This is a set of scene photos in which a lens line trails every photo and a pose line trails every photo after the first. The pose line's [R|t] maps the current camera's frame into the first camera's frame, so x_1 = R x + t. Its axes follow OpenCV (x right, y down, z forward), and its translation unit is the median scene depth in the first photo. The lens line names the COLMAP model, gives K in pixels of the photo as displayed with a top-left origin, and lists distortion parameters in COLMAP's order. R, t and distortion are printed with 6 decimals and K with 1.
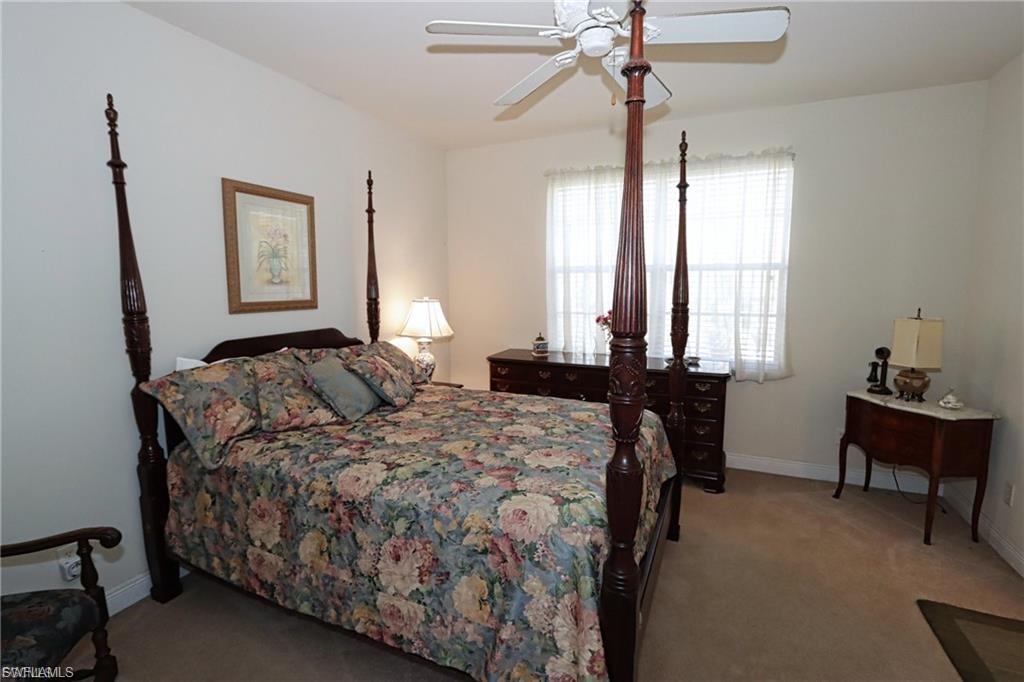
lens RADIAL K [[473.1, 0, 519.4], [0, 473.1, 334.4], [0, 0, 1]] dist [-0.017495, 0.001257]
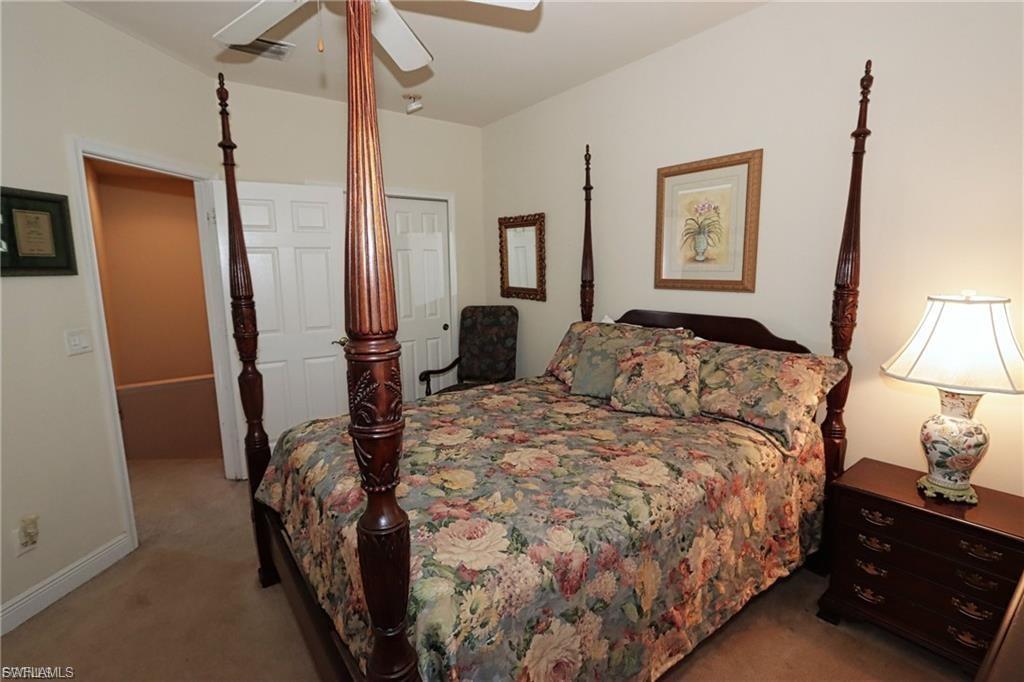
lens RADIAL K [[473.1, 0, 490.7], [0, 473.1, 334.5], [0, 0, 1]] dist [-0.017495, 0.001257]
pose [[-0.511771, 0.141778, -0.847343, 0.641003], [-0.072616, 0.975621, 0.207099, -0.156269], [0.856047, 0.167518, -0.488999, 1.355764]]
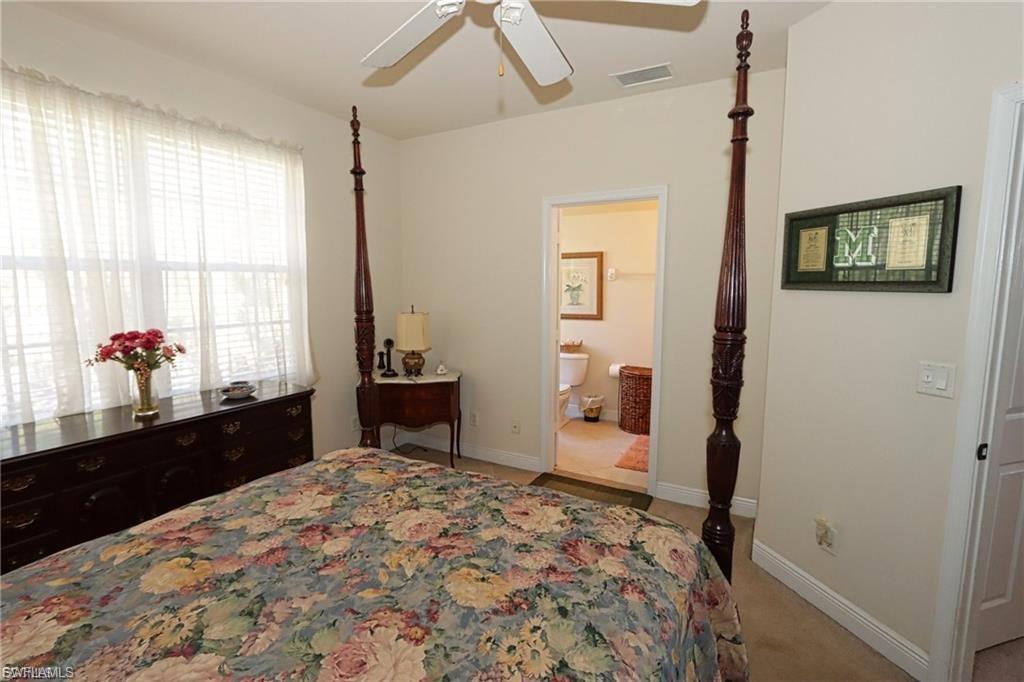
lens RADIAL K [[473.1, 0, 485.0], [0, 473.1, 341.2], [0, 0, 1]] dist [-0.017495, 0.001257]
pose [[0.126123, -0.115630, 0.985253, -0.529704], [0.105548, 0.989110, 0.102571, -0.084600], [-0.986384, 0.091055, 0.136954, 0.740997]]
